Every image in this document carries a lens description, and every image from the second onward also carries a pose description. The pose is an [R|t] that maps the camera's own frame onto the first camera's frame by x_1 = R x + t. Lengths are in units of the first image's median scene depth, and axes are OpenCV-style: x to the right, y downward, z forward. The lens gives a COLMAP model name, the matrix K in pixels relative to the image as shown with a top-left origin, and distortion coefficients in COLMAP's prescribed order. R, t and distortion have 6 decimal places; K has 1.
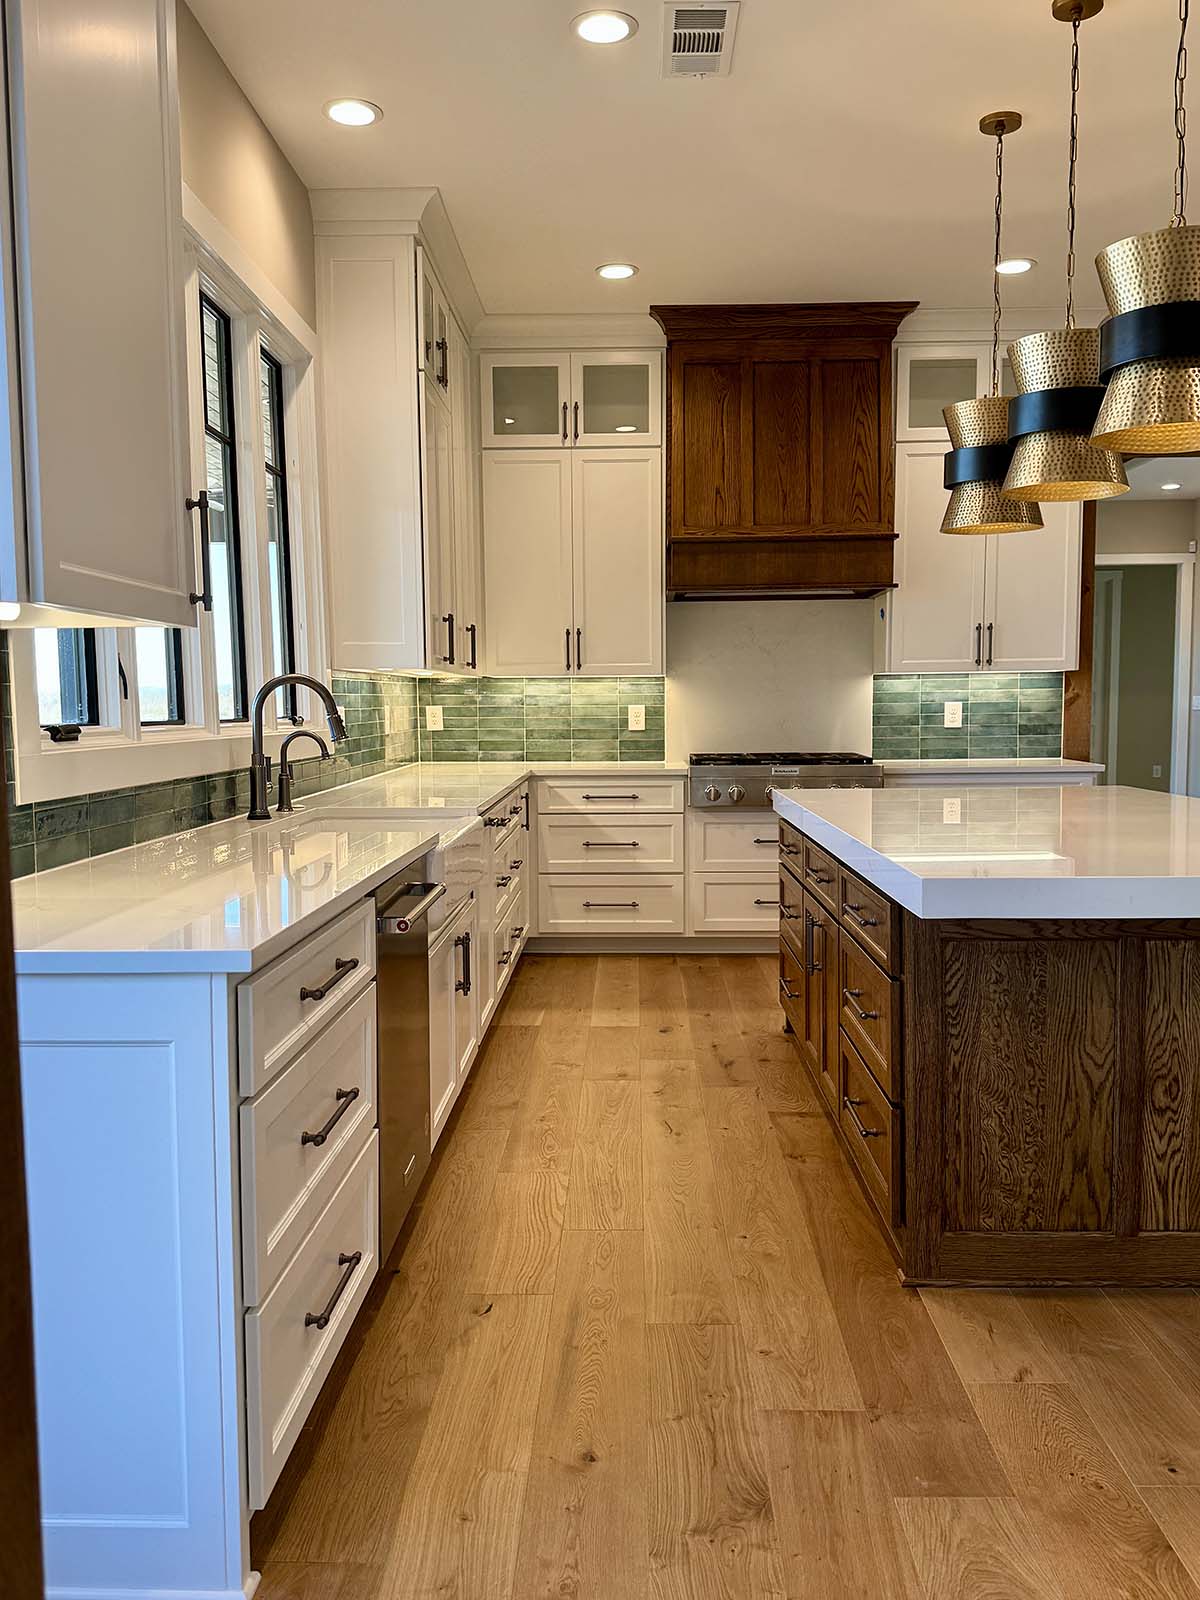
lens RADIAL K [[1278.8, 0, 600.0], [0, 1278.8, 800.0], [0, 0, 1]] dist [0.146435, -0.289576]
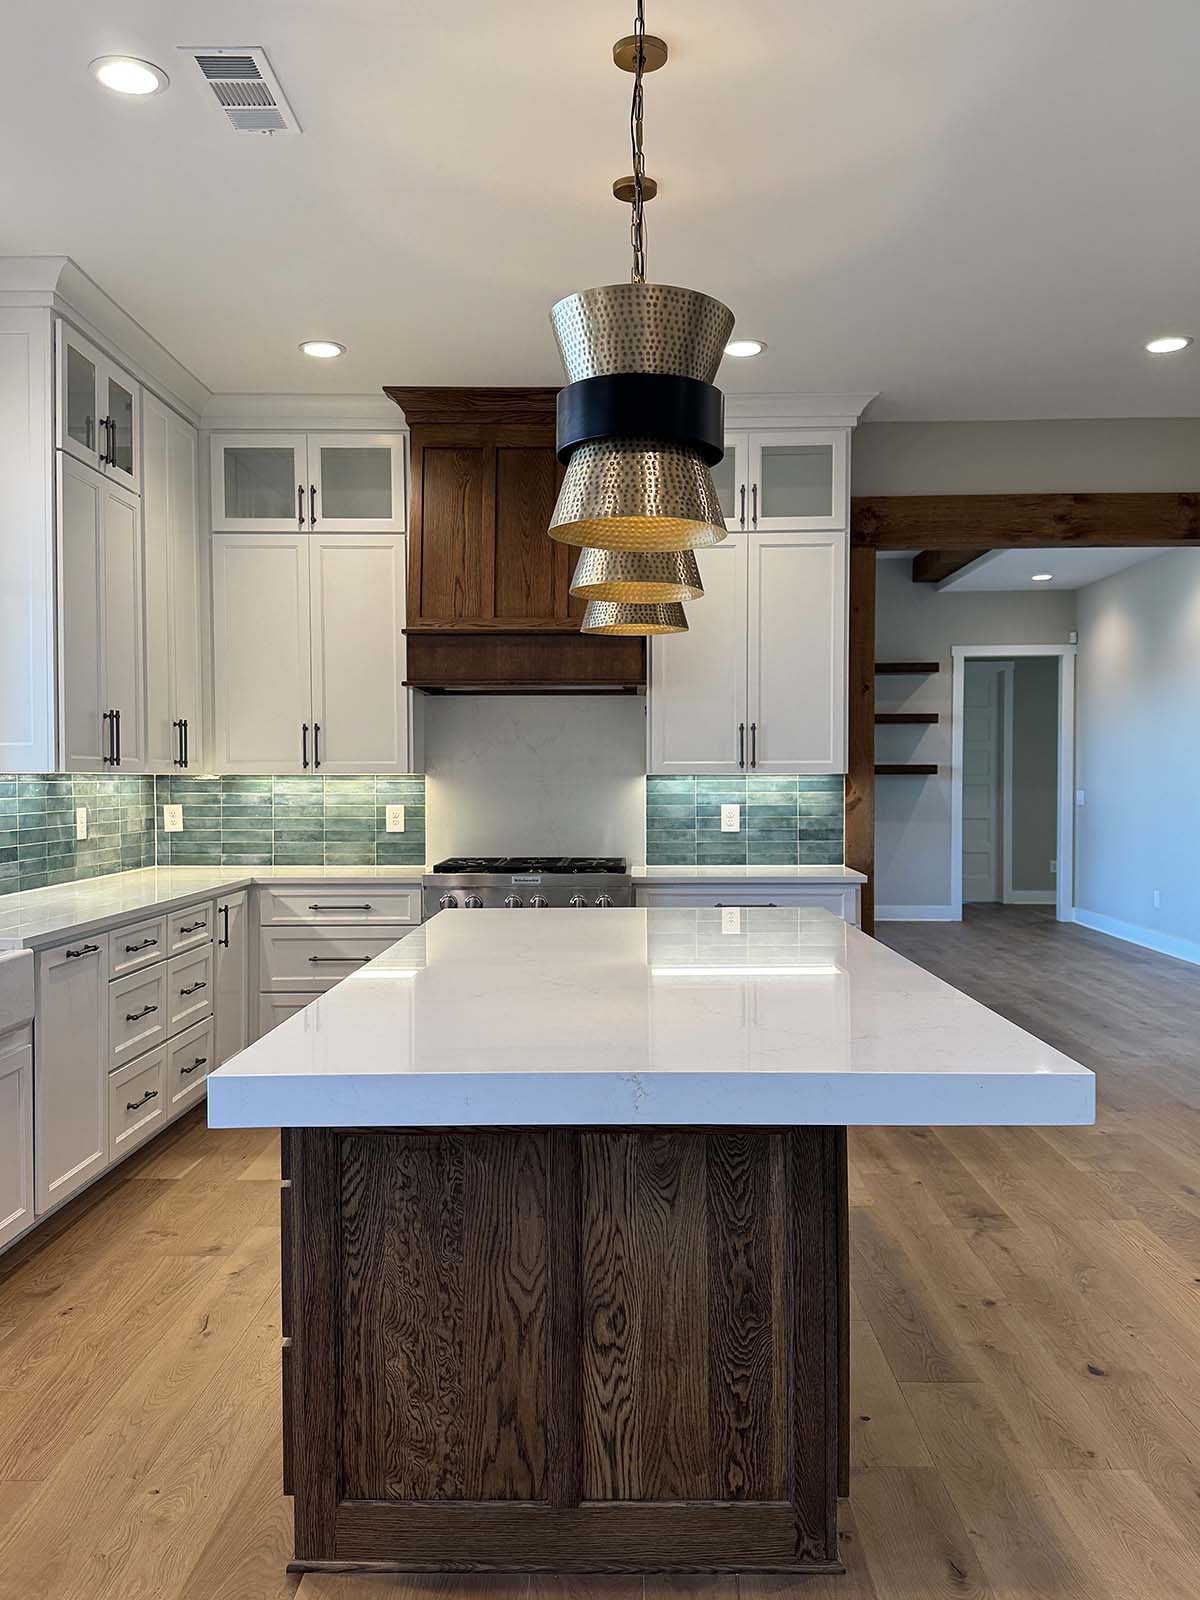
lens RADIAL K [[1278.8, 0, 600.0], [0, 1278.8, 800.0], [0, 0, 1]] dist [0.146435, -0.289576]
pose [[0.999951, 0.005565, 0.008208, 0.185654], [-0.005052, 0.998111, -0.061221, -0.023512], [-0.008533, 0.061176, 0.998090, 0.074914]]
